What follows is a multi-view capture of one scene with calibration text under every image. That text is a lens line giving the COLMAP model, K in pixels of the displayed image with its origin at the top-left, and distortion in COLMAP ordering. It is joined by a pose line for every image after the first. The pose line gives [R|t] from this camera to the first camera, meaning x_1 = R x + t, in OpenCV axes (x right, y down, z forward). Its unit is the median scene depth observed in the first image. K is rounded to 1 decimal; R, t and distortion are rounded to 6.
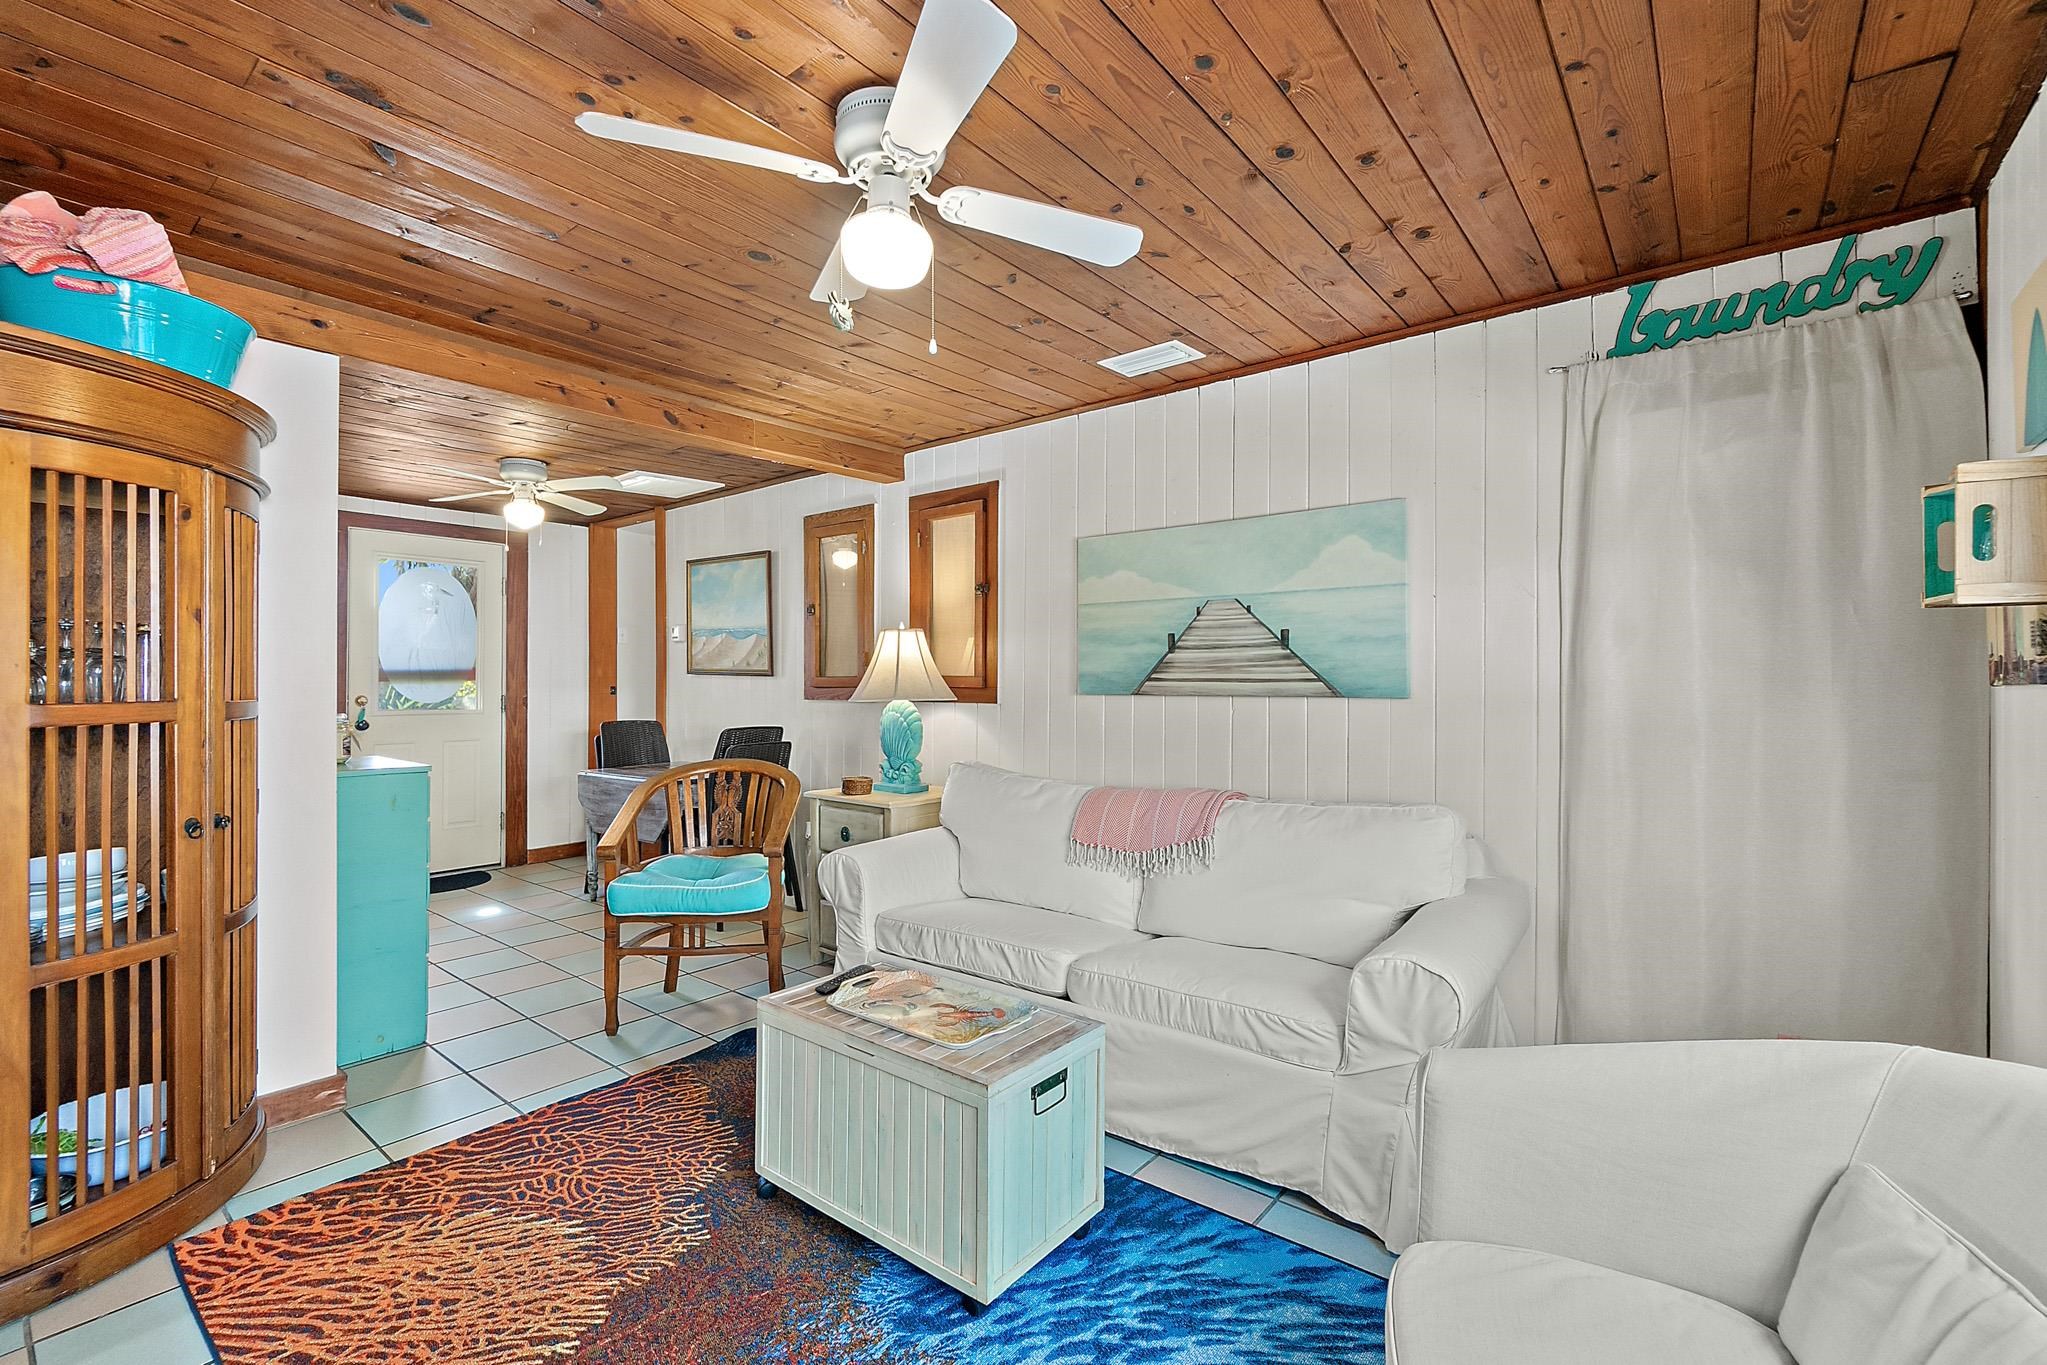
lens RADIAL K [[890.2, 0, 1023.5], [0, 890.2, 682.5], [0, 0, 1]] dist [-0.000157, 0.000072]
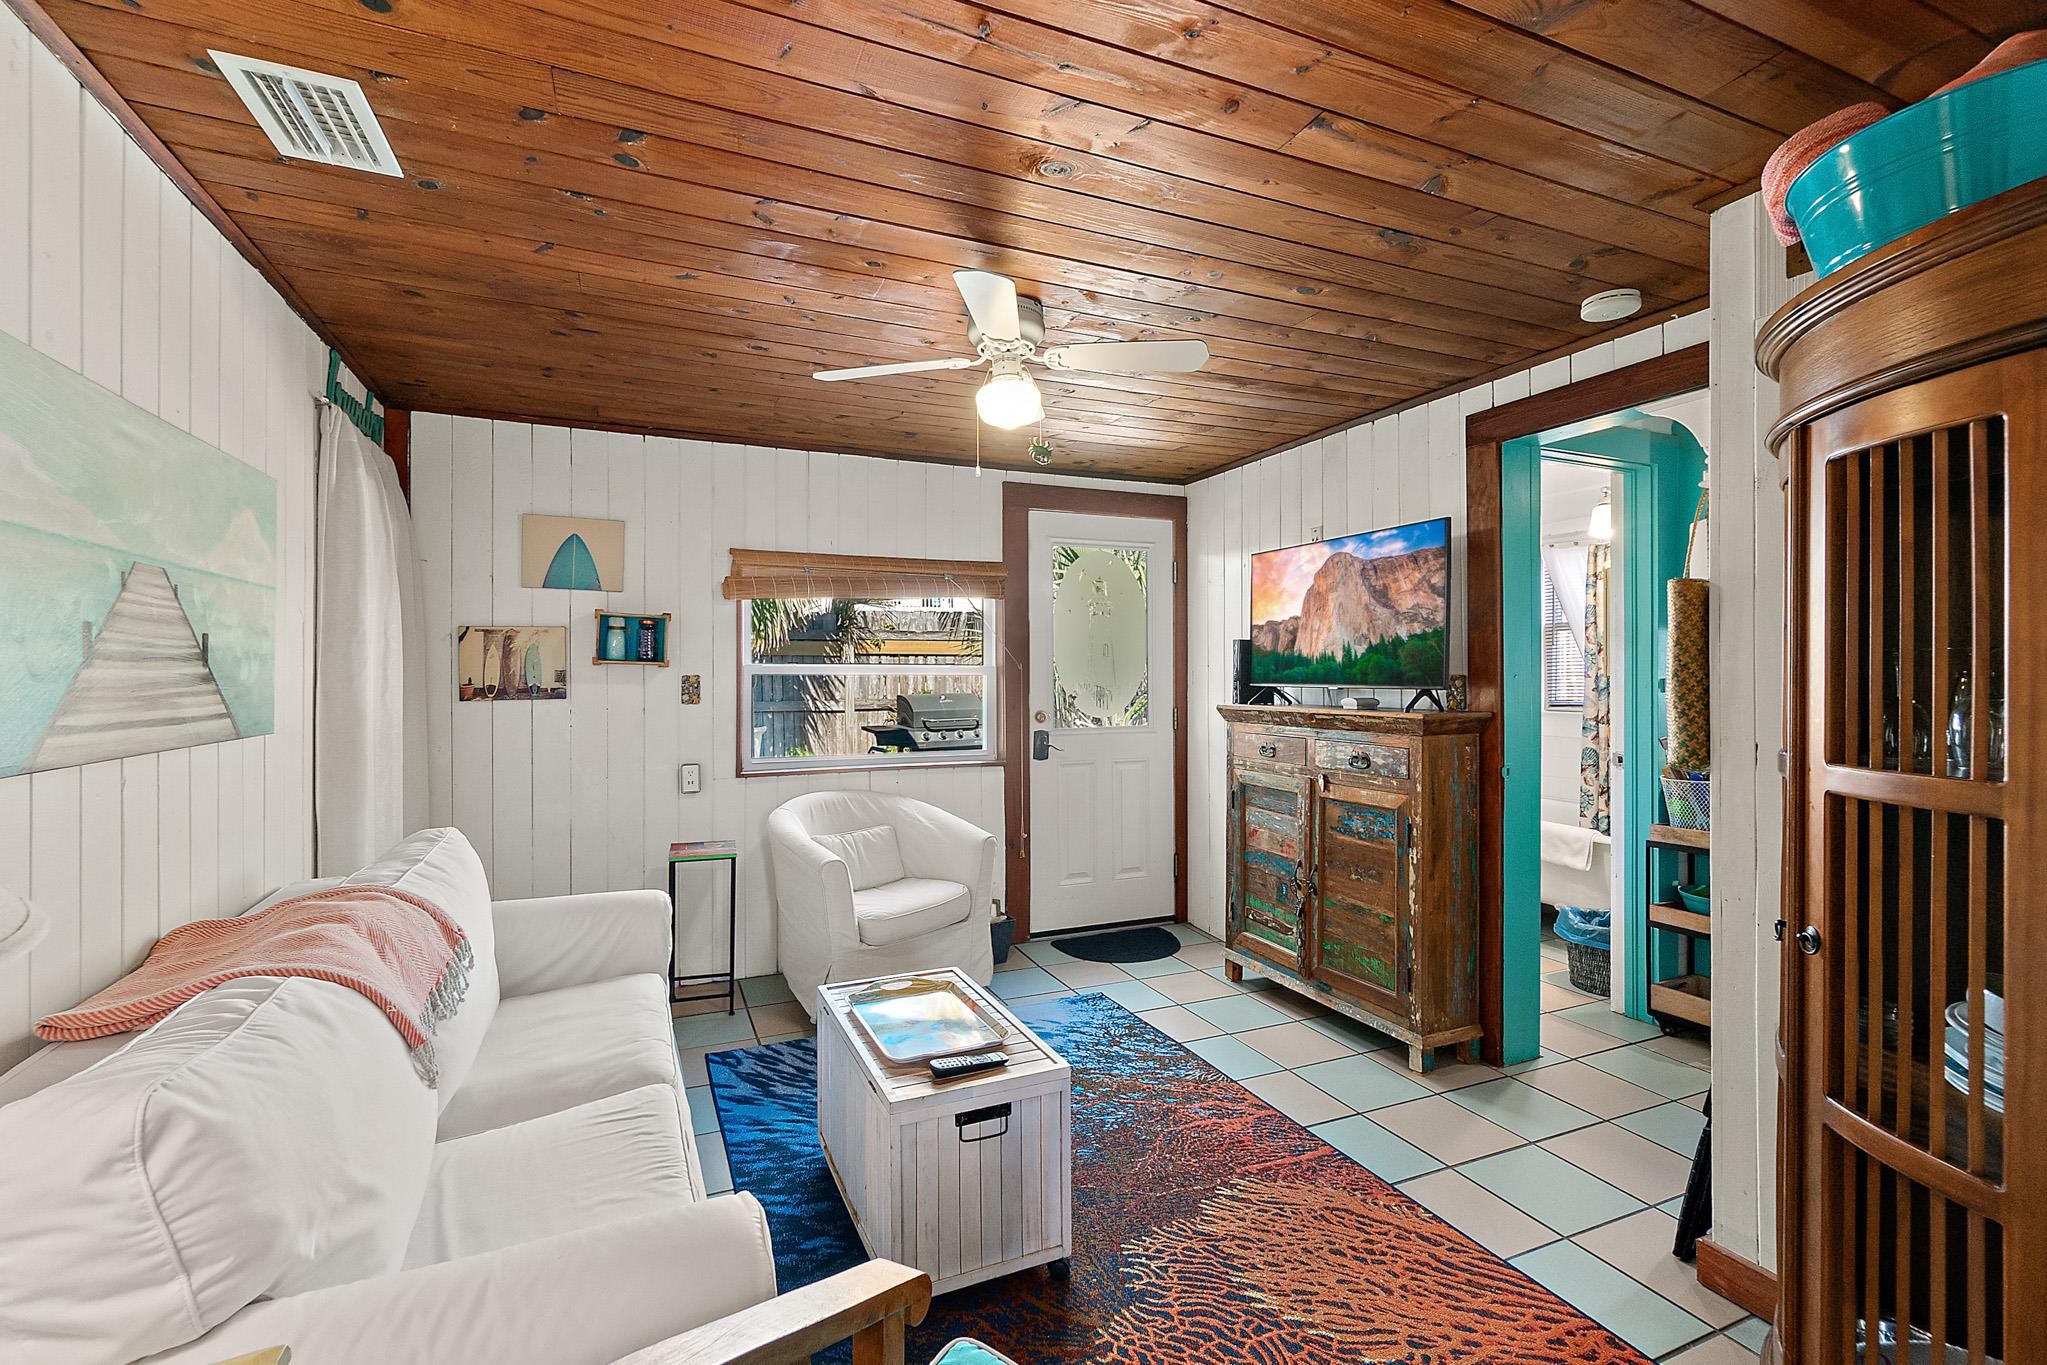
lens RADIAL K [[884.4, 0, 1013.8], [0, 884.4, 667.1], [0, 0, 1]] dist [-0.003287, 0.000378]
pose [[-0.881772, 0.002996, 0.471666, -0.727743], [0.003930, 0.999992, 0.000995, -0.054548], [-0.471659, 0.002731, -0.881777, 1.960263]]
